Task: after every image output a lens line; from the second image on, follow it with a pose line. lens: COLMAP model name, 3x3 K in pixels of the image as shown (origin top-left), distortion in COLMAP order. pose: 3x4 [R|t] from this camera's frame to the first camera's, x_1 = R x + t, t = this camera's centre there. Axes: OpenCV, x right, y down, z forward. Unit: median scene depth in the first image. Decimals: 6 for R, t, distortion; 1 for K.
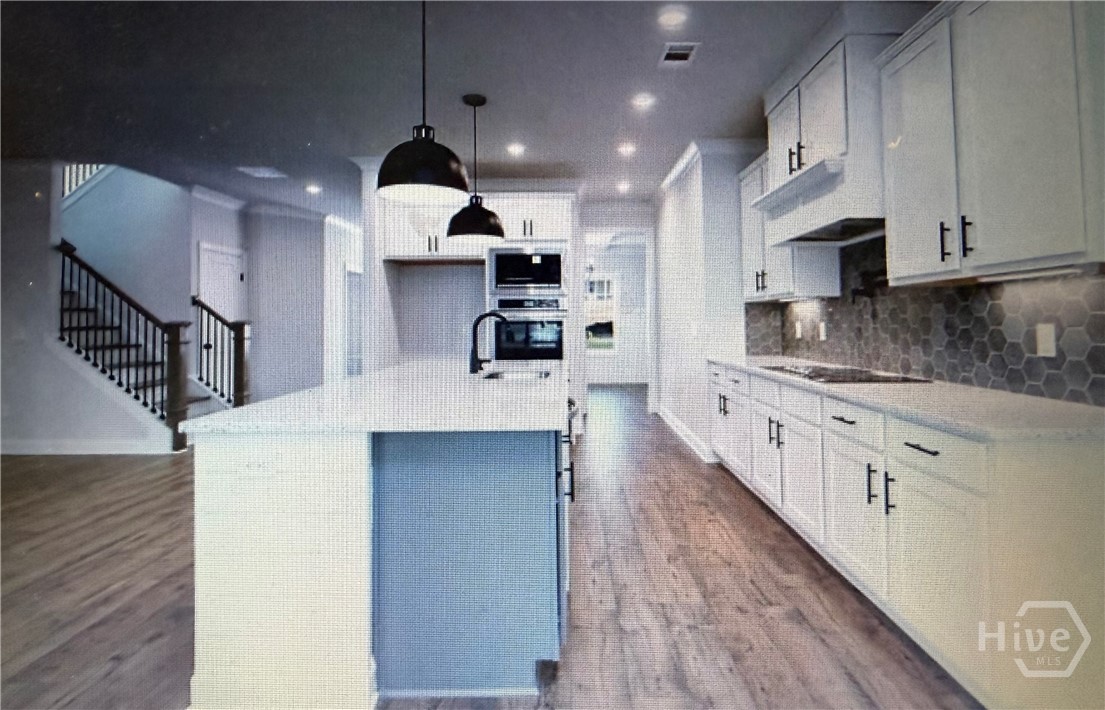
lens RADIAL K [[541.4, 0, 573.0], [0, 541.4, 299.9], [0, 0, 1]] dist [-0.024794, -0.000972]
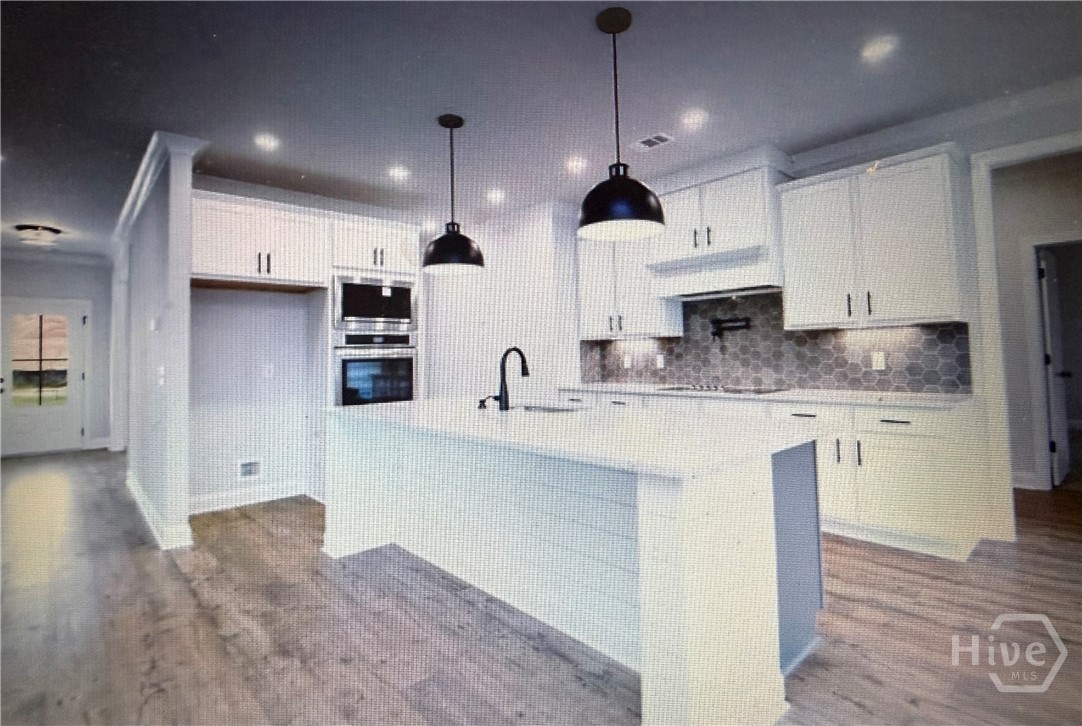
lens RADIAL K [[525.0, 0, 536.1], [0, 525.0, 343.5], [0, 0, 1]] dist [-0.014096, -0.000086]
pose [[0.759192, 0.005196, 0.650846, -0.509020], [-0.009742, 0.999947, 0.003381, 0.008692], [-0.650794, -0.008907, 0.759202, 0.164304]]
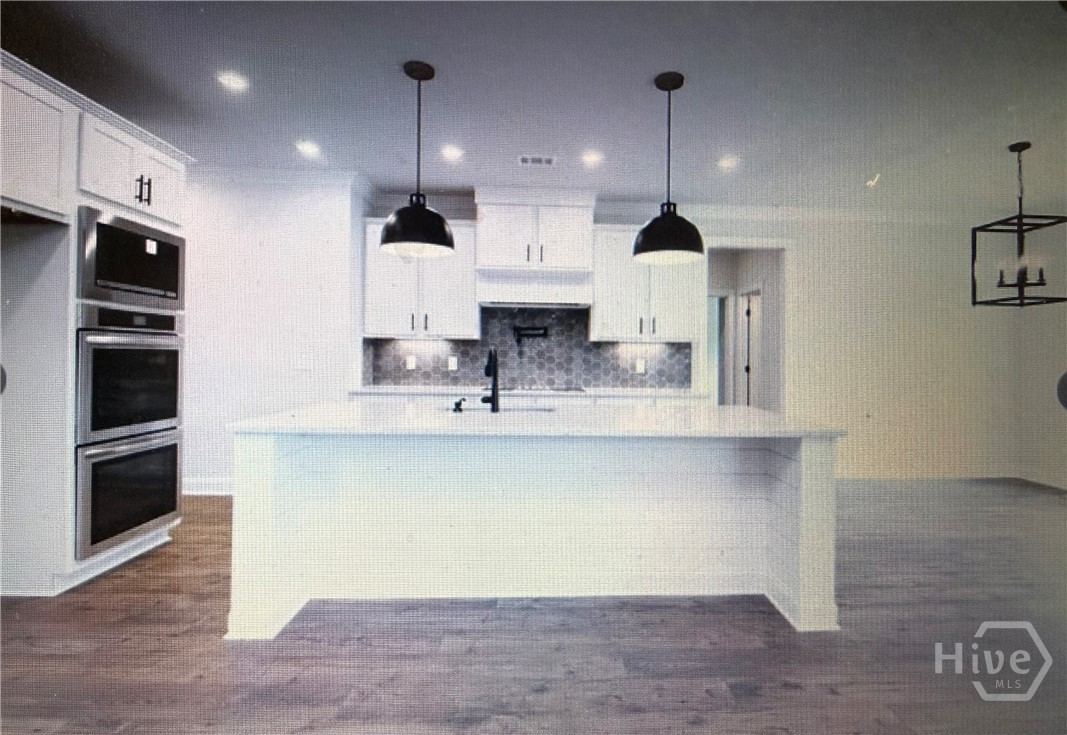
lens RADIAL K [[564.1, 0, 533.5], [0, 564.1, 367.5], [0, 0, 1]] dist [0.001385, -0.001530]
pose [[-0.013942, -0.015237, 0.999787, -0.787070], [-0.053548, 0.998460, 0.014470, 0.029565], [-0.998468, -0.053334, -0.014737, 0.657878]]
